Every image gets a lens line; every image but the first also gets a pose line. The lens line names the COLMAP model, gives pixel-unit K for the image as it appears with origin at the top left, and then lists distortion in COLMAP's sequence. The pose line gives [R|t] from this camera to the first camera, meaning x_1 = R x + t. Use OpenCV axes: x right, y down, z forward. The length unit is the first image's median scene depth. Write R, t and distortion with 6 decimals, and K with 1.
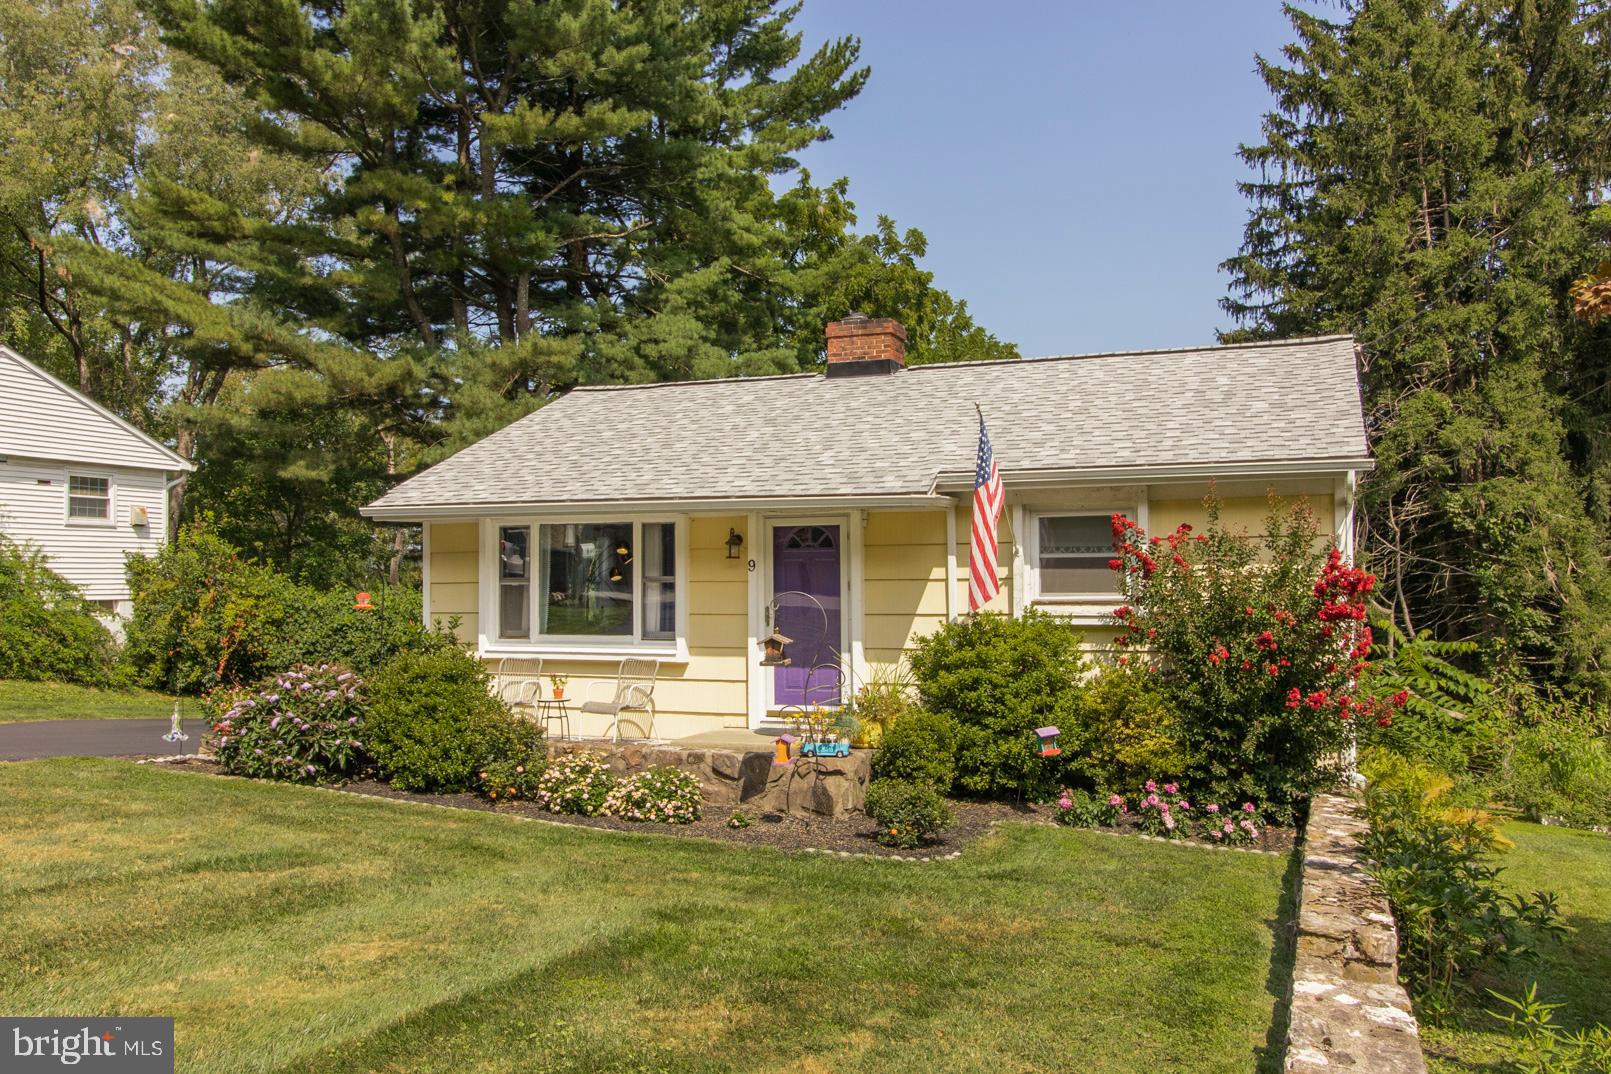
lens RADIAL K [[1366.7, 0, 743.1], [0, 1366.7, 586.3], [0, 0, 1]] dist [0.000710, -0.000821]
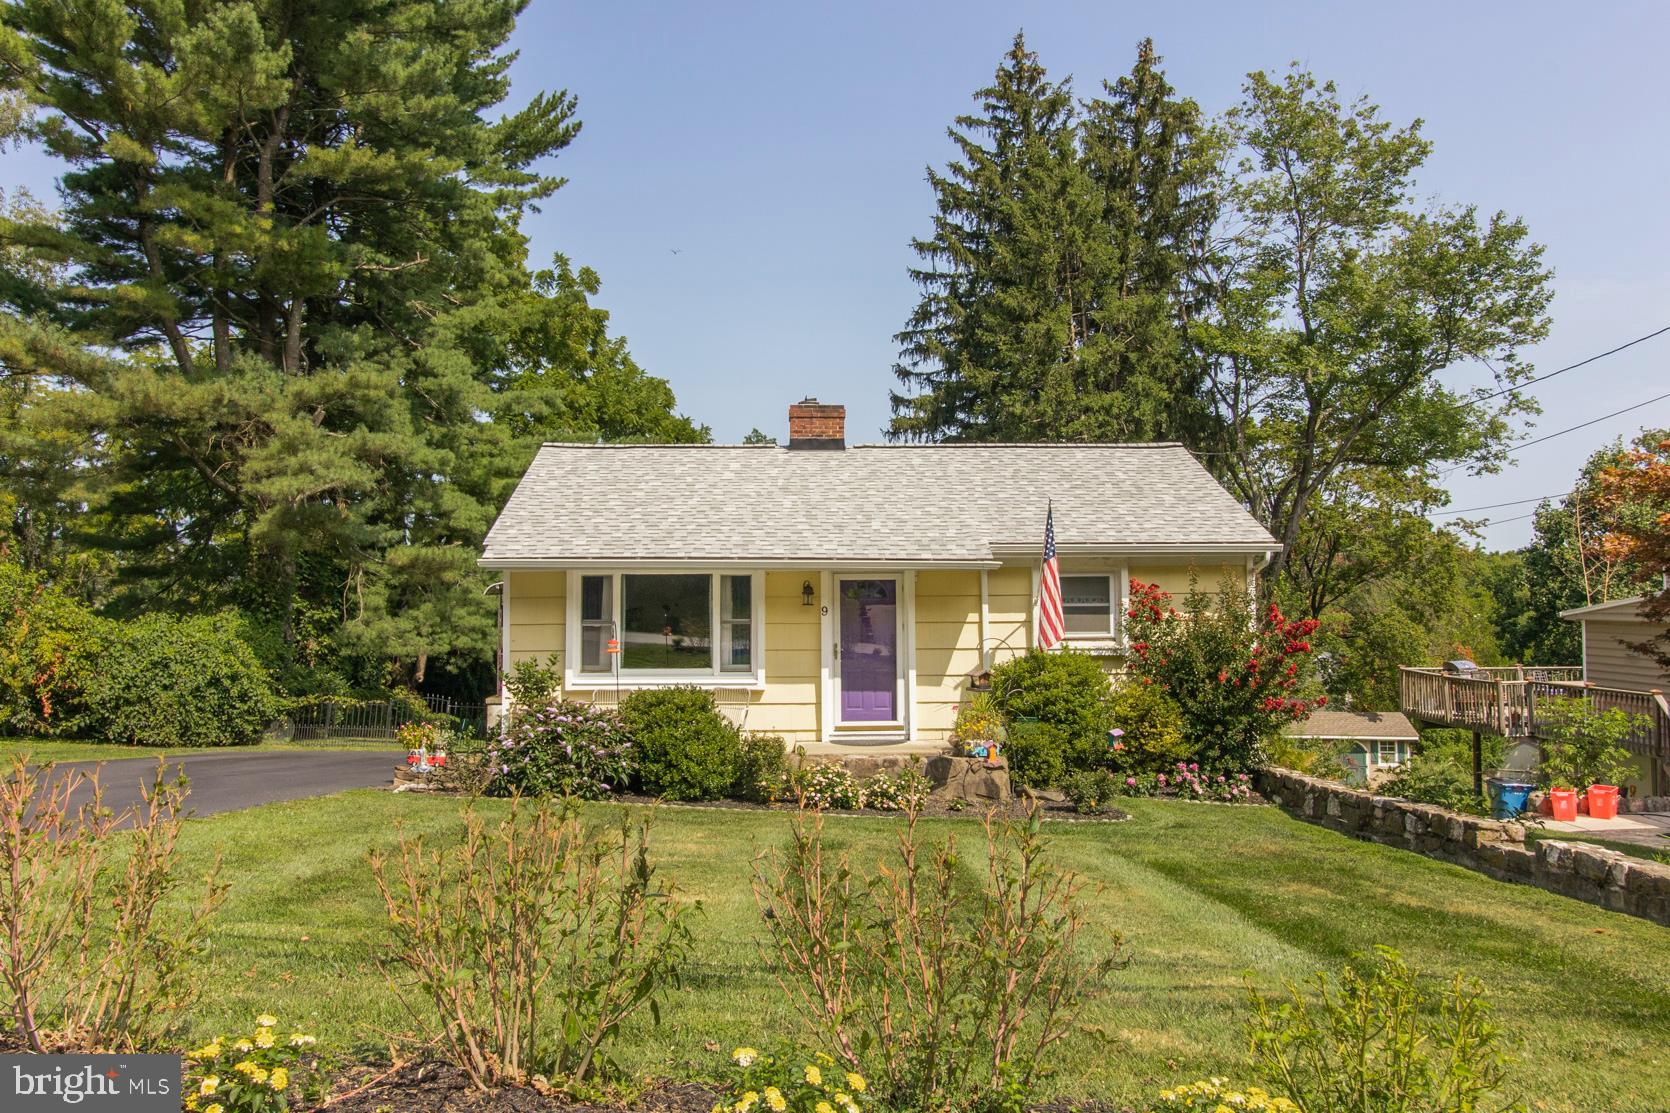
lens RADIAL K [[1416.7, 0, 791.8], [0, 1416.7, 555.4], [0, 0, 1]] dist [0.000710, -0.000821]
pose [[0.912886, 0.011647, 0.408048, -0.507751], [-0.000156, 0.999603, -0.028181, -0.027169], [-0.408215, 0.025663, 0.912525, -0.162220]]
